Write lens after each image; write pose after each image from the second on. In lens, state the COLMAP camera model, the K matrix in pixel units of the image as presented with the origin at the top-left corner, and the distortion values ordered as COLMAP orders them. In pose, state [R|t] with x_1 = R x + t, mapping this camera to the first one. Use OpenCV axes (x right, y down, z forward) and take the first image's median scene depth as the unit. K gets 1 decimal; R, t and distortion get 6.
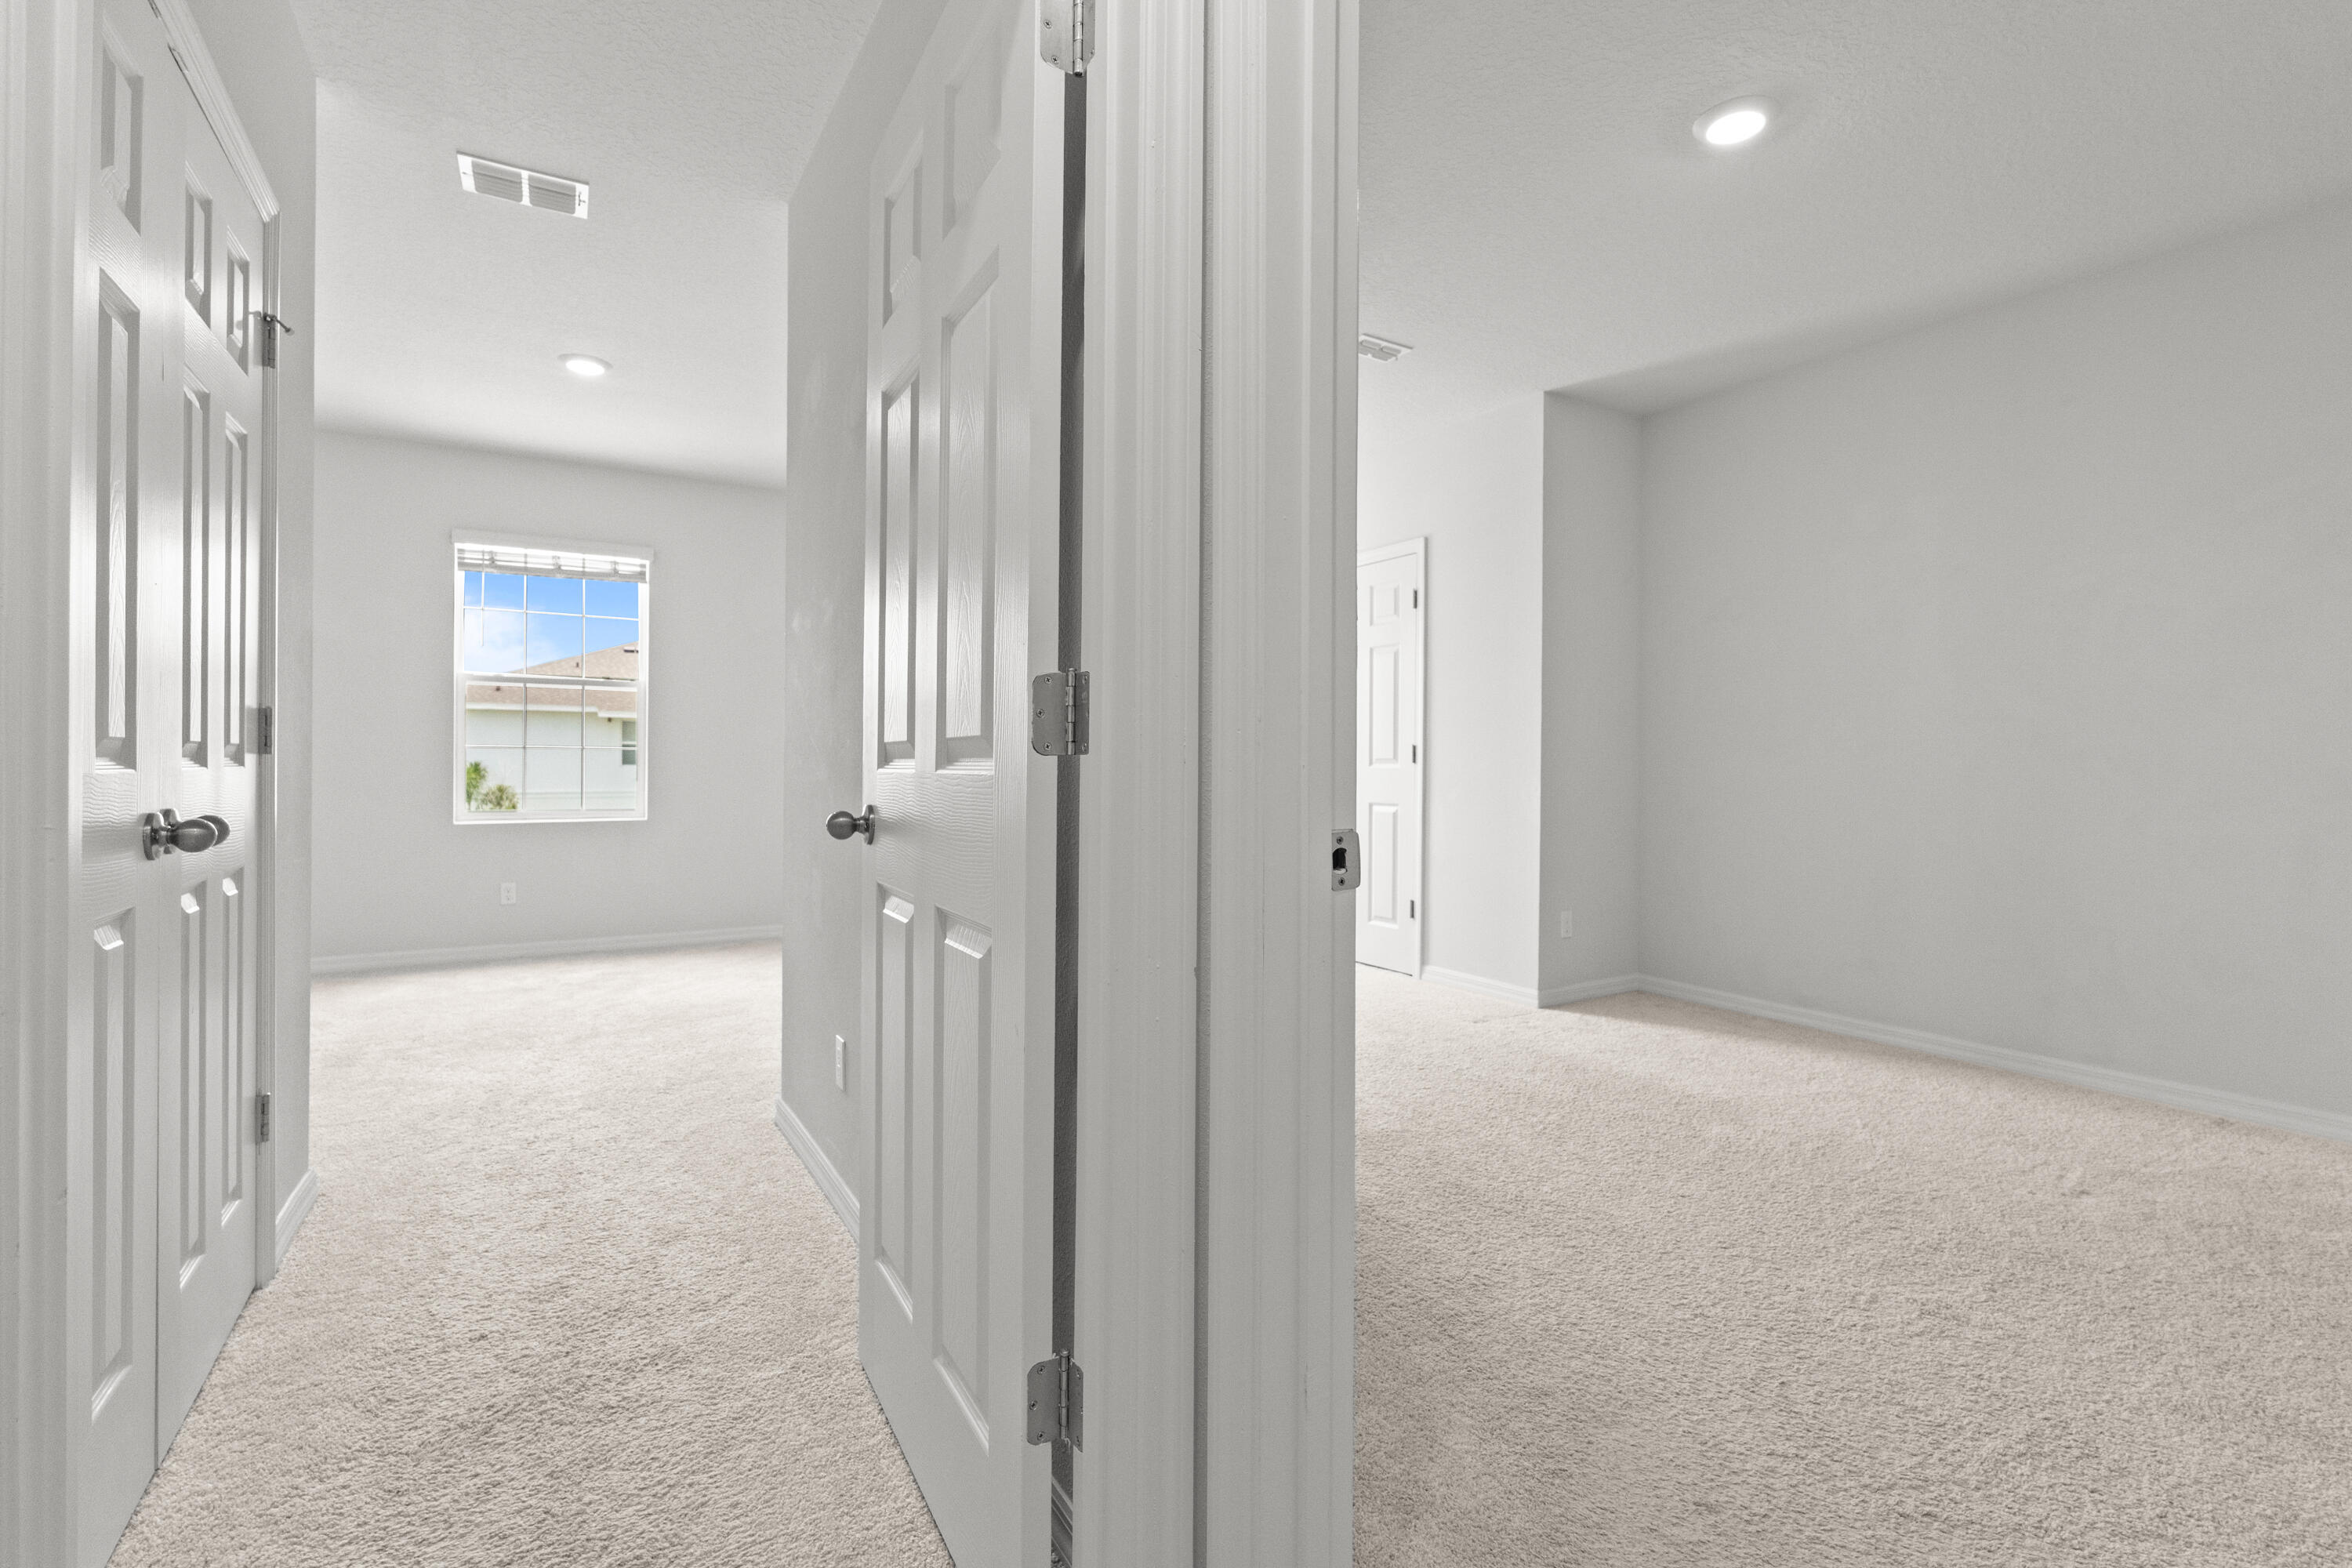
lens RADIAL K [[1038.8, 0, 1183.7], [0, 1038.8, 773.9], [0, 0, 1]] dist [-0.008486, 0.001102]
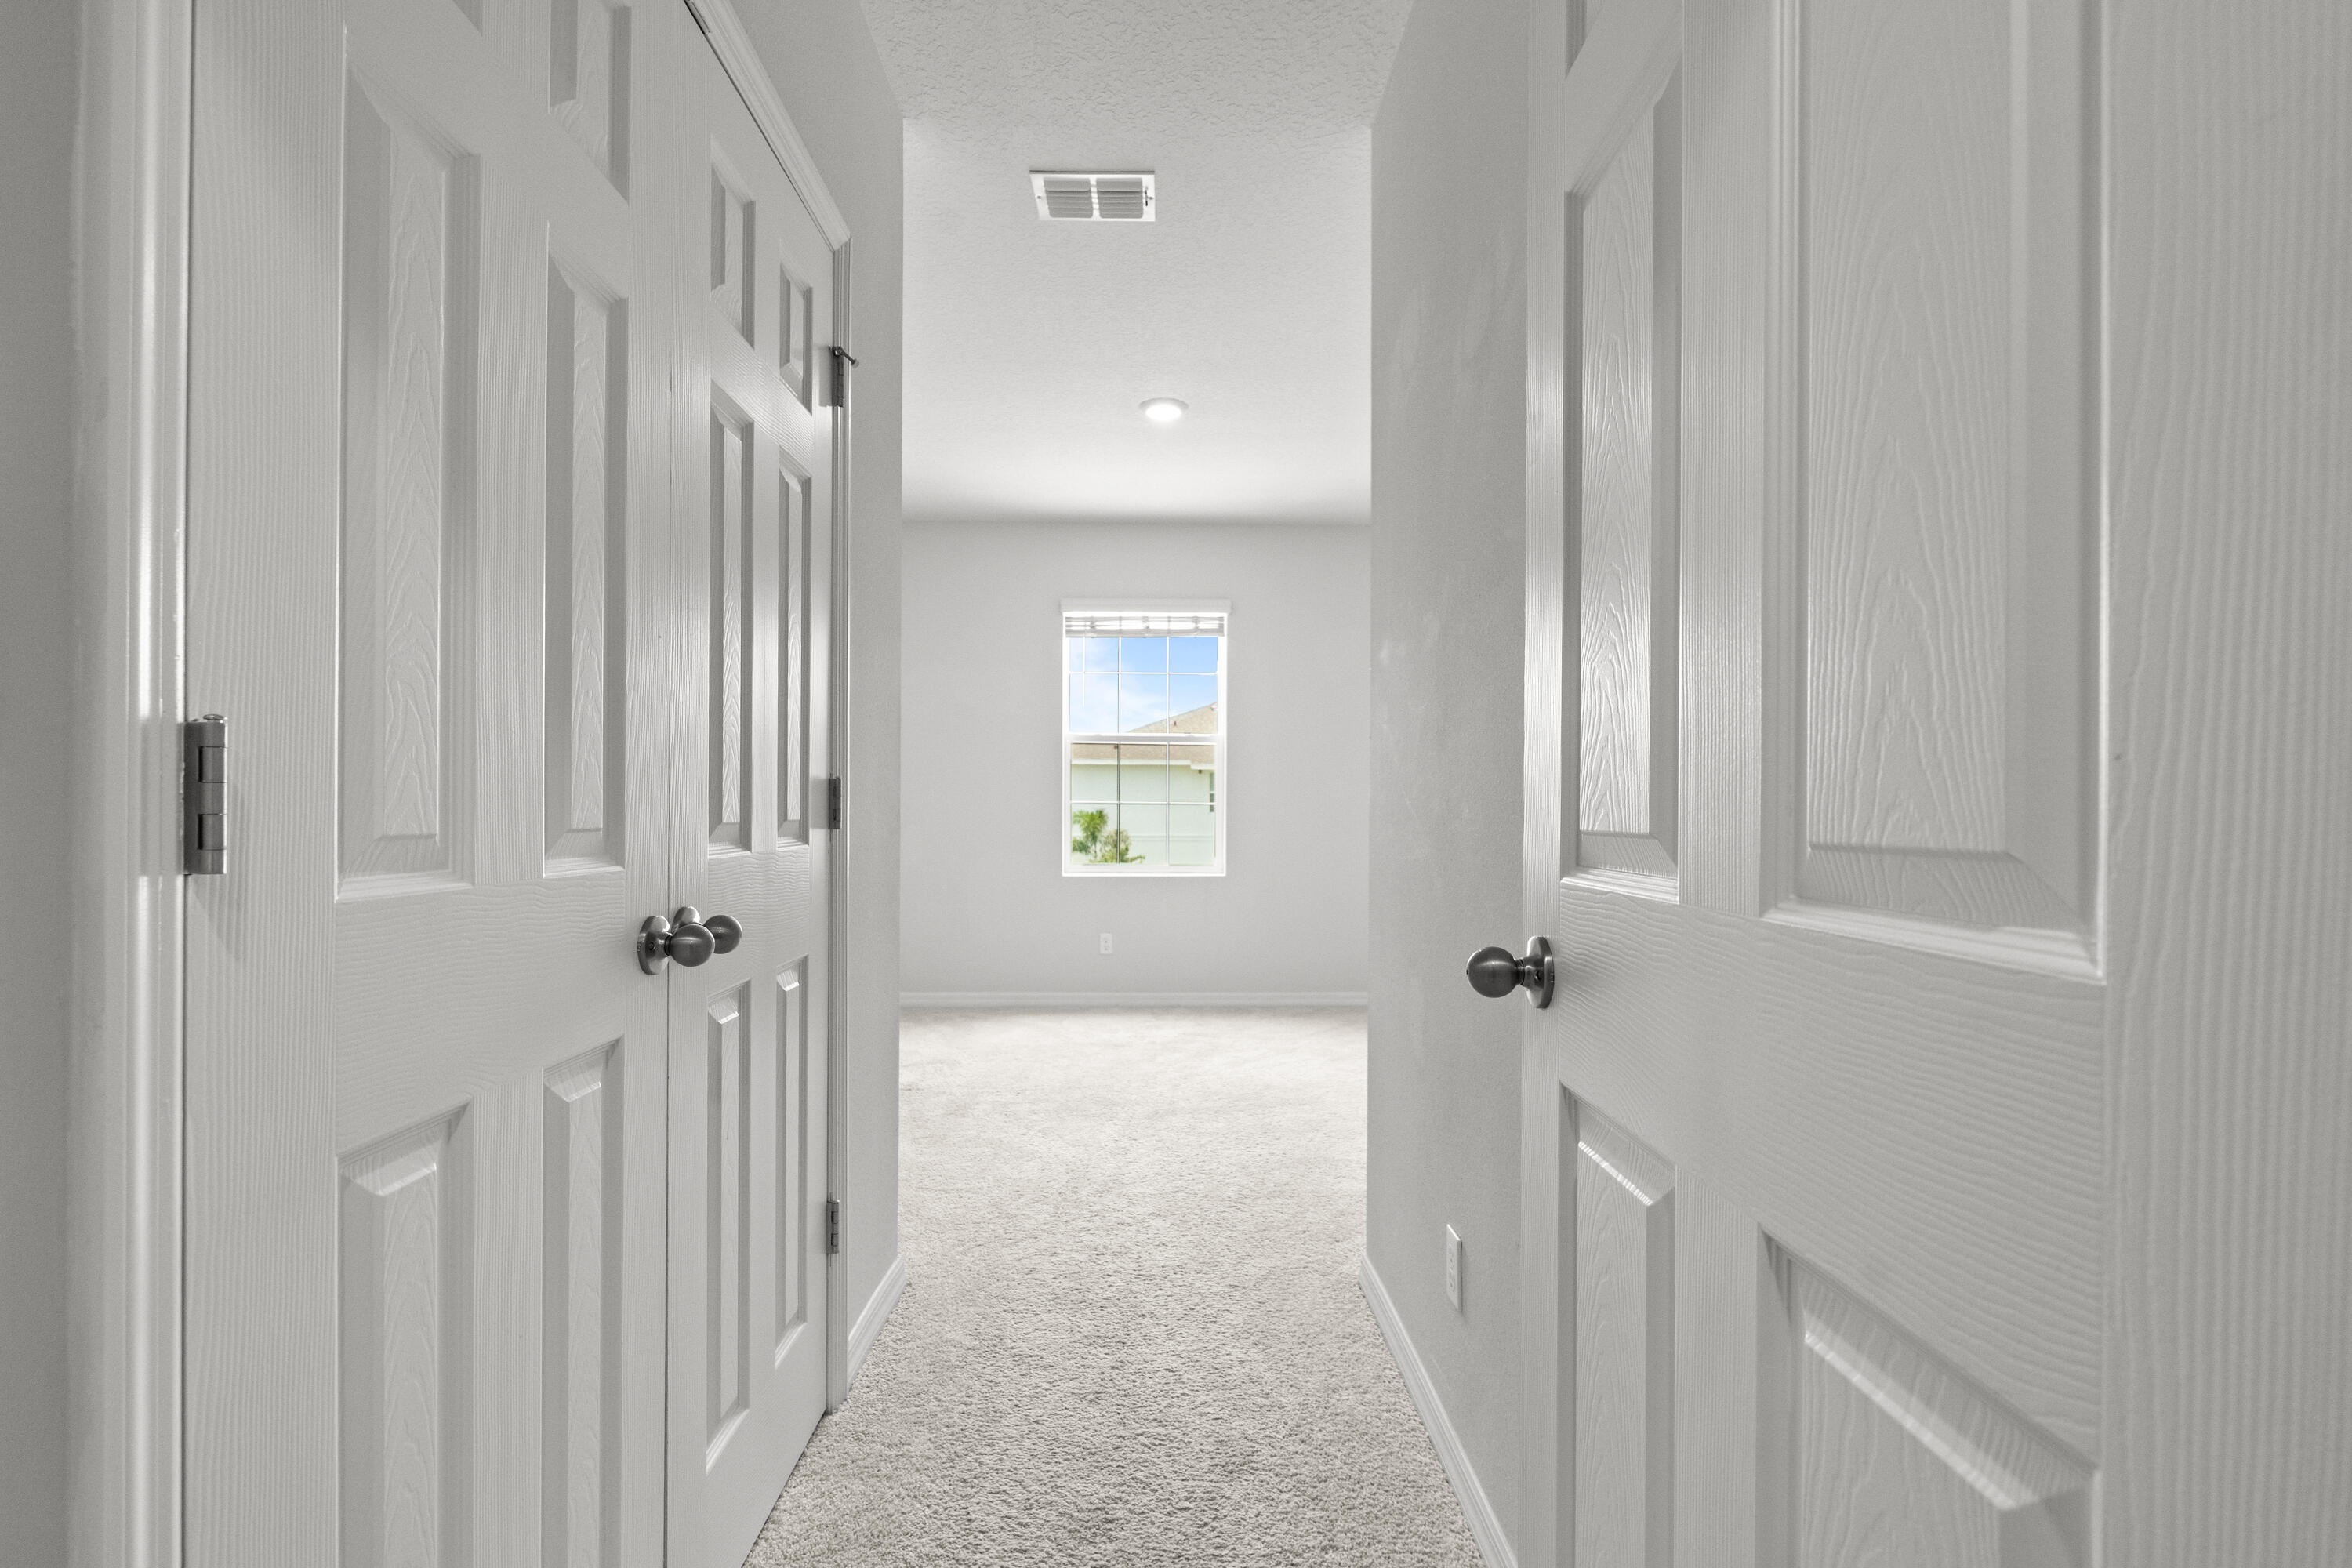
lens RADIAL K [[1038.8, 0, 1183.7], [0, 1038.8, 773.9], [0, 0, 1]] dist [-0.008486, 0.001102]
pose [[0.865359, -0.018996, -0.500792, -0.123092], [-0.002637, 0.999095, -0.042453, -0.022391], [0.501145, 0.038058, 0.864526, 0.271425]]
